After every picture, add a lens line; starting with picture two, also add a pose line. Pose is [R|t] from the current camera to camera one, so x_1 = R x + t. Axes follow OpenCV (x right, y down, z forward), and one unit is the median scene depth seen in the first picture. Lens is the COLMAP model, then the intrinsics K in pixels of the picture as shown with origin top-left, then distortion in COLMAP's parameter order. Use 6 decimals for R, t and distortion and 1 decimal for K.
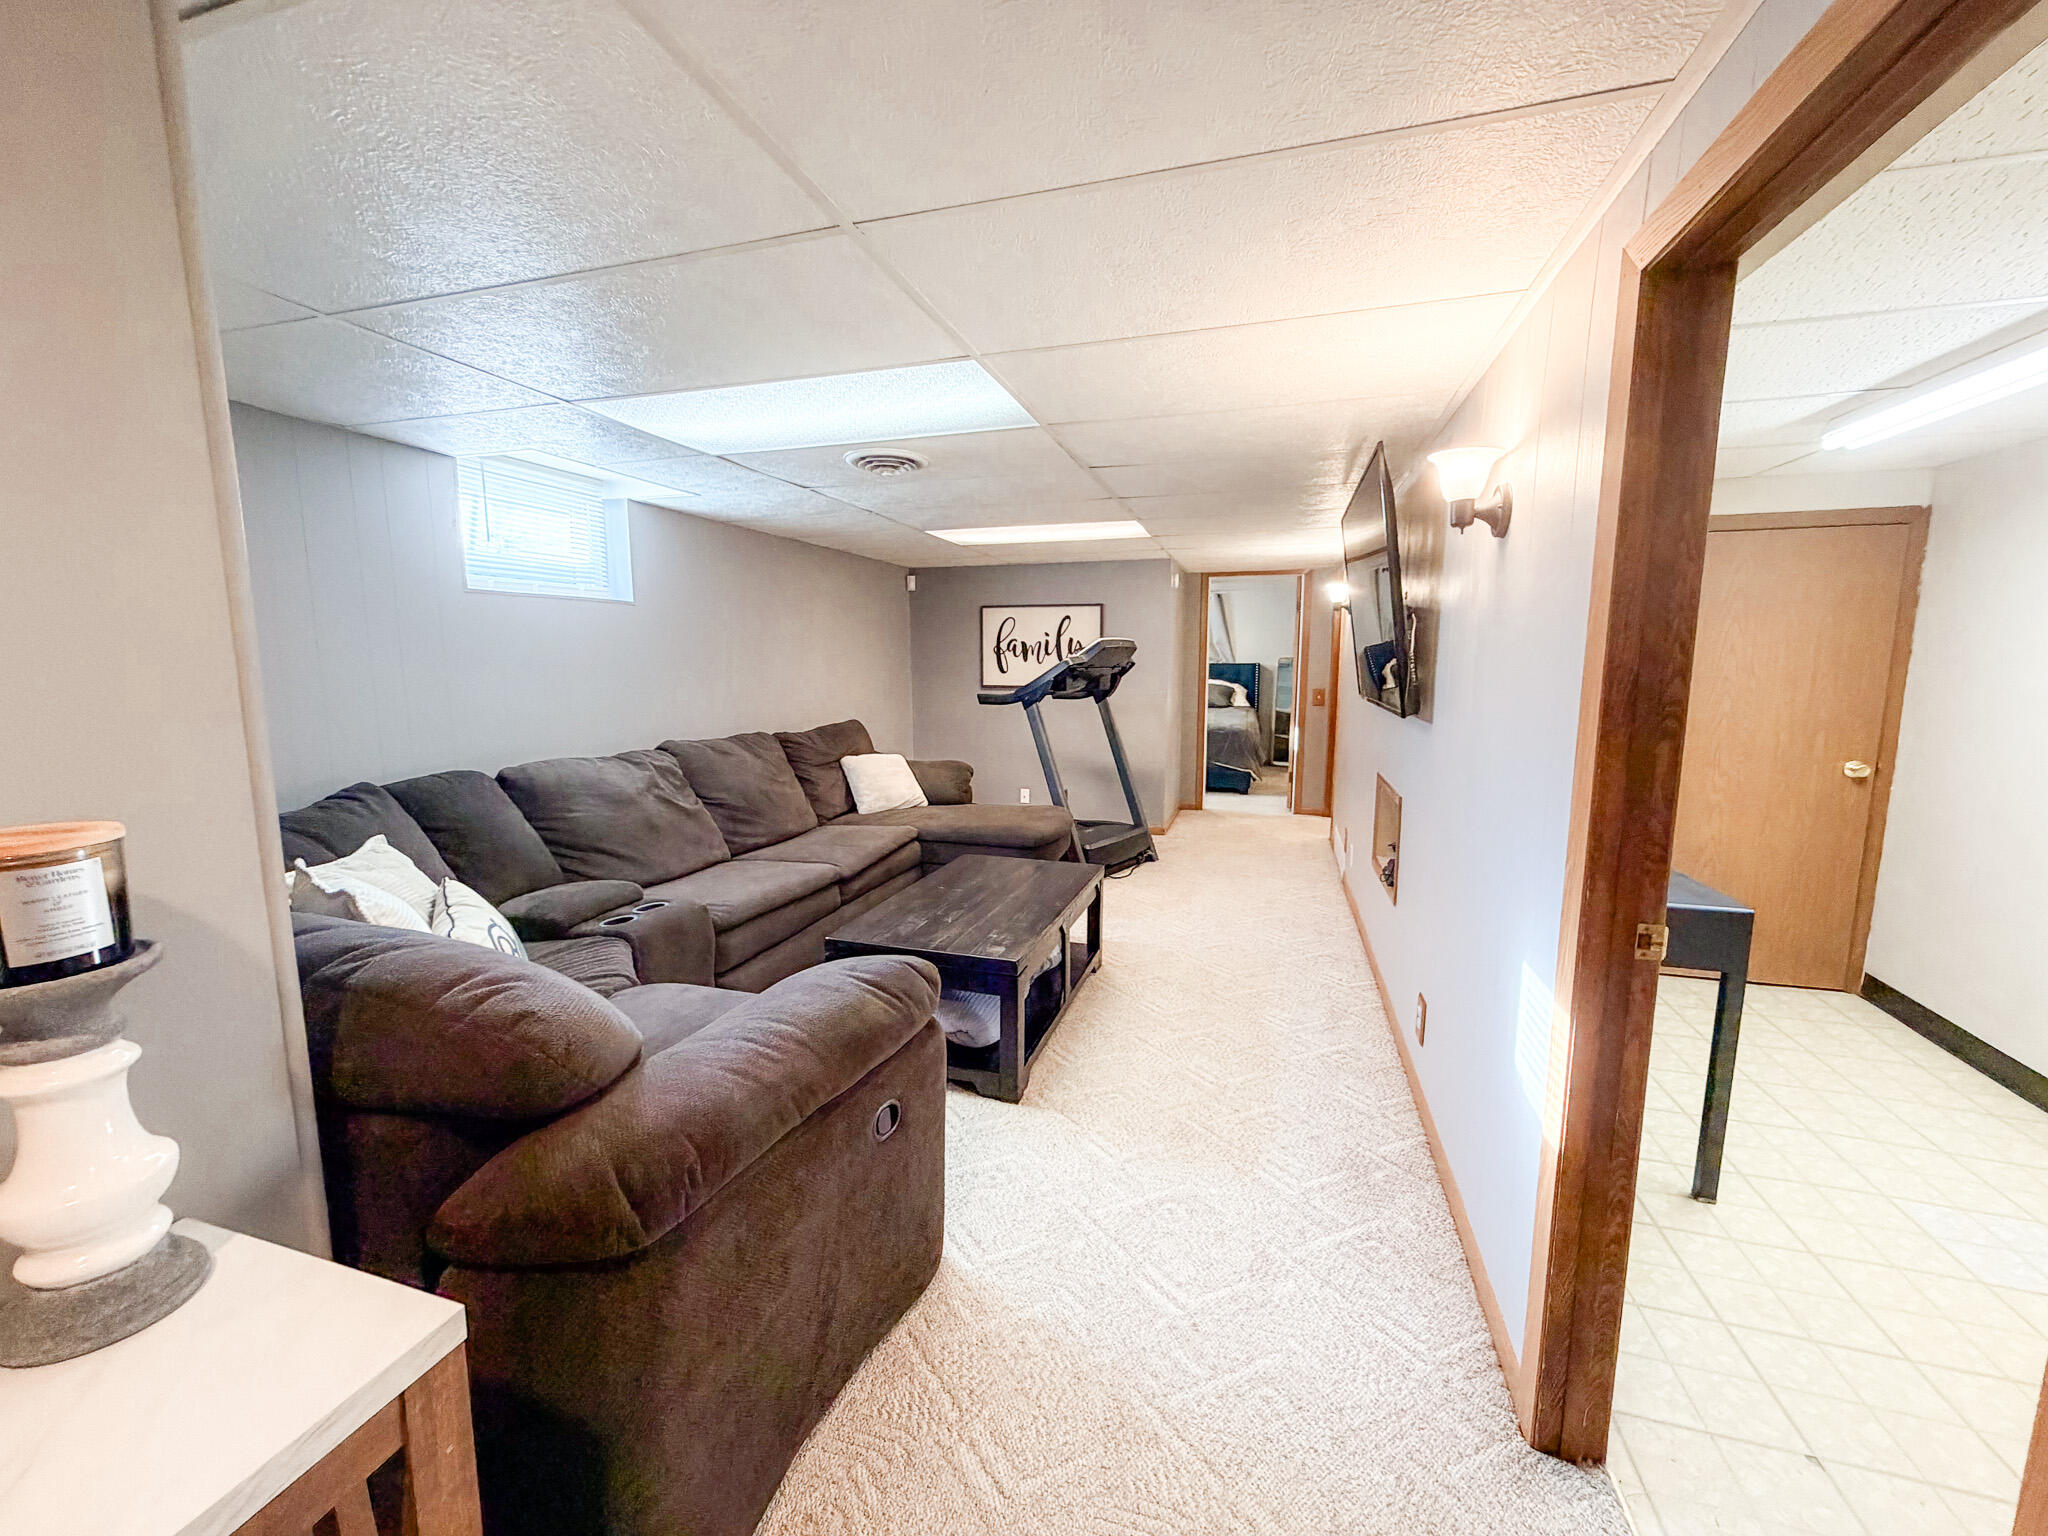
lens RADIAL K [[818.2, 0, 1016.0], [0, 818.2, 771.8], [0, 0, 1]] dist [0.000548, -0.000032]
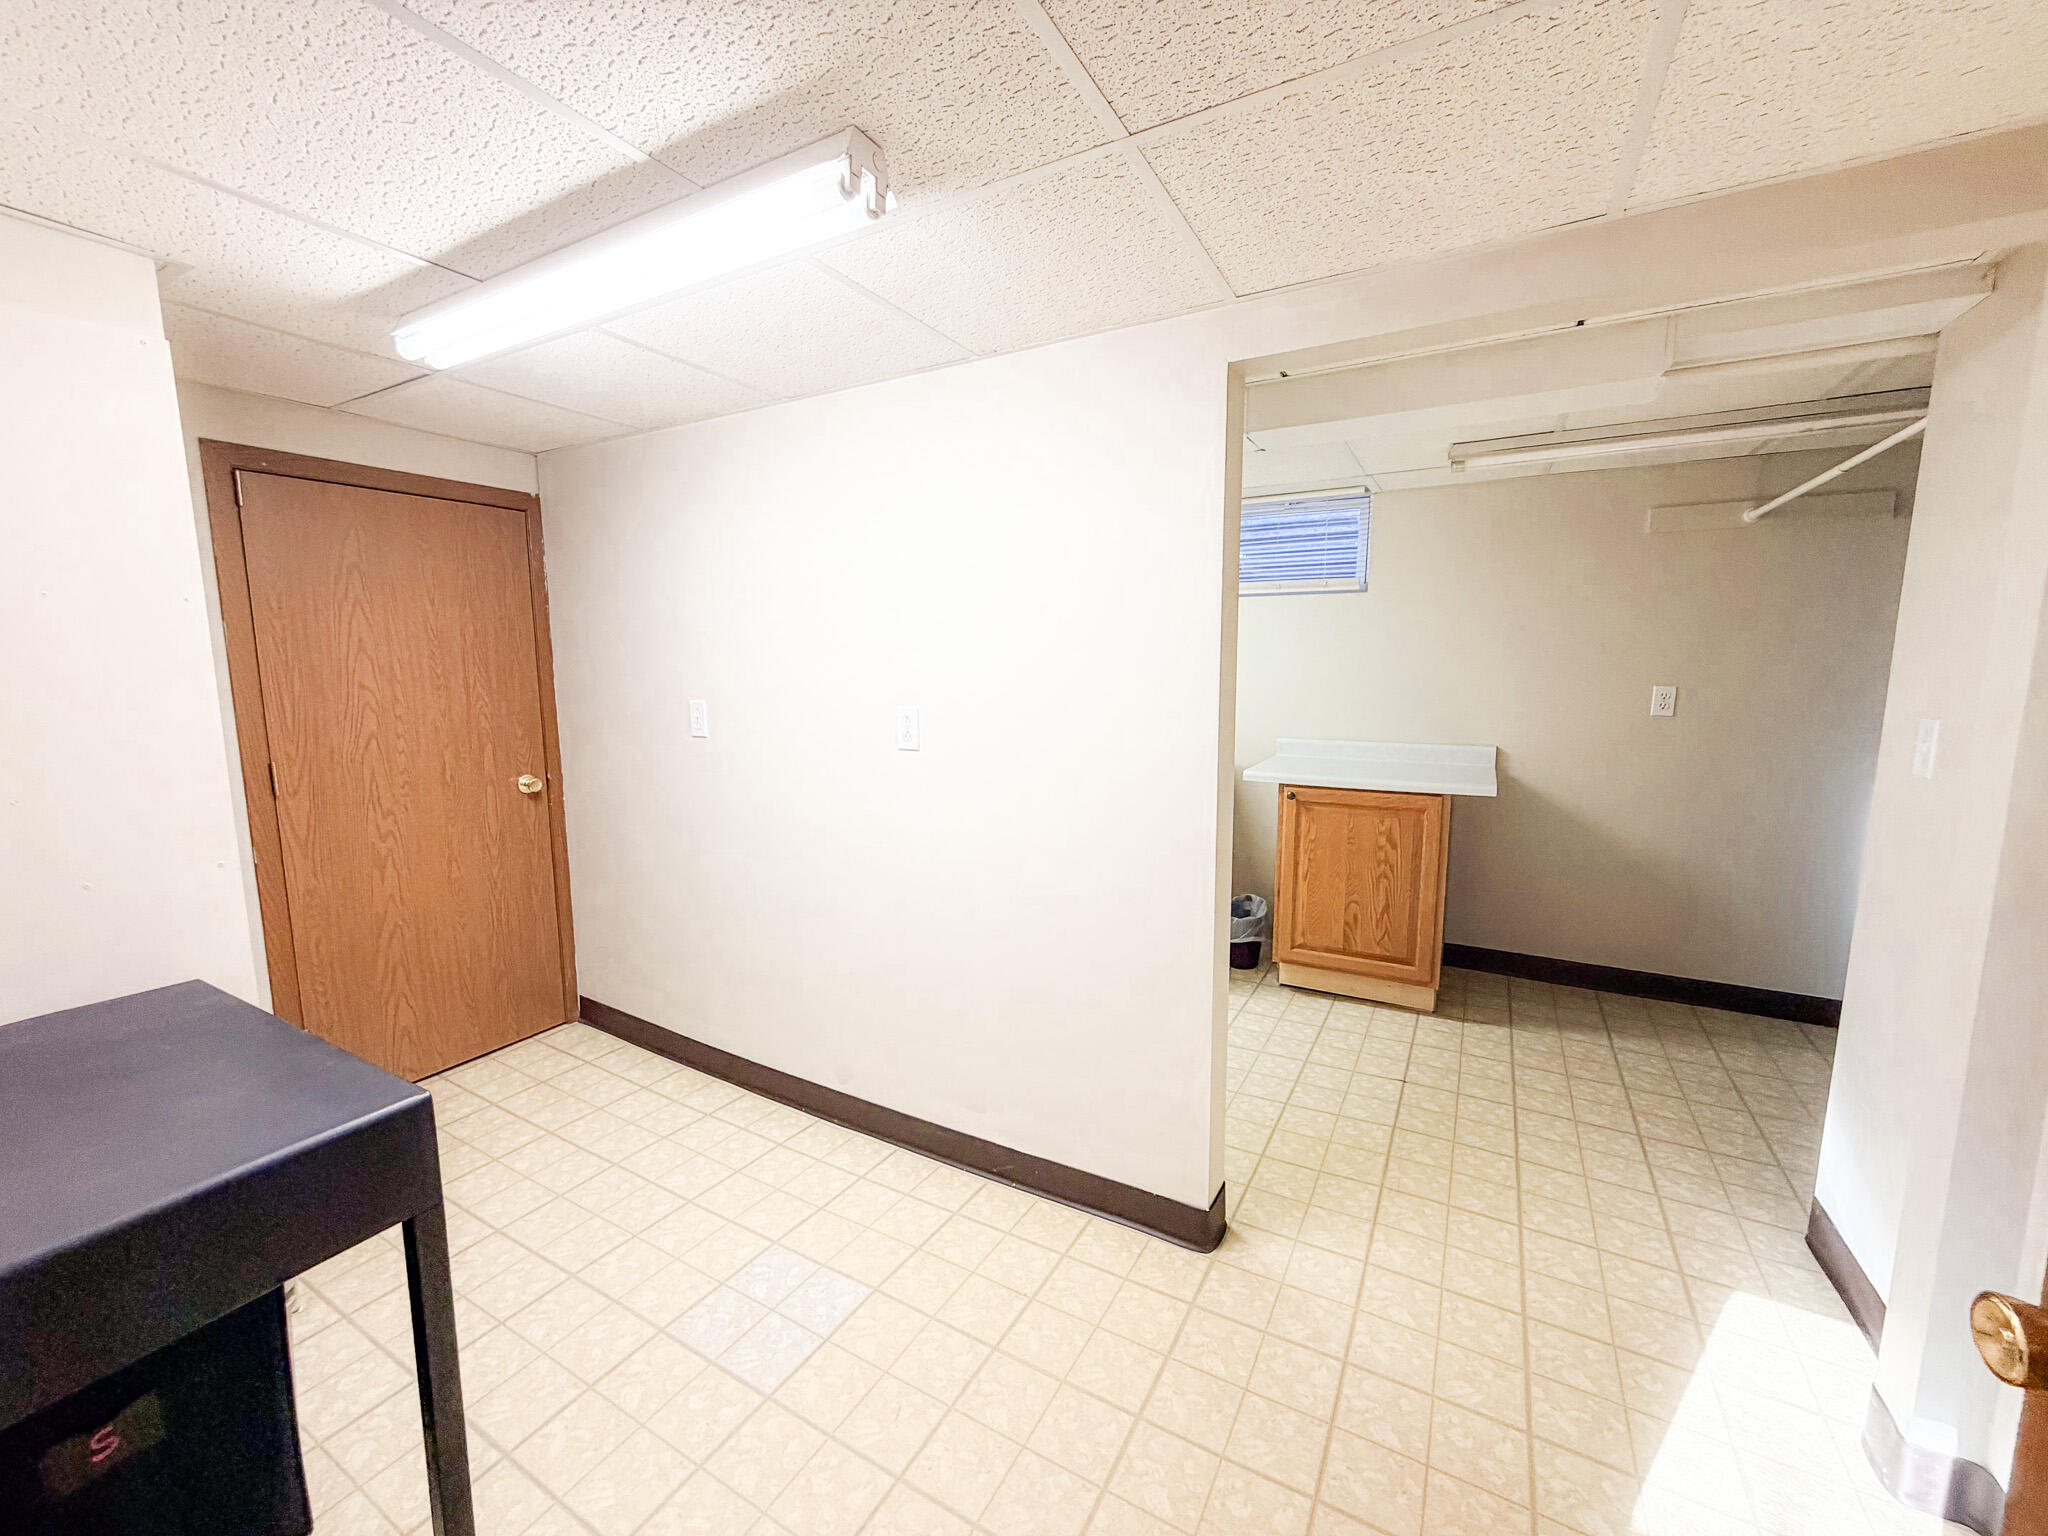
lens RADIAL K [[818.2, 0, 1026.8], [0, 818.2, 769.6], [0, 0, 1]] dist [0.000548, -0.000032]
pose [[0.218492, -0.128378, 0.967357, 0.287677], [0.134542, 0.985805, 0.100438, -0.034797], [-0.966519, 0.108205, 0.232663, 0.269992]]
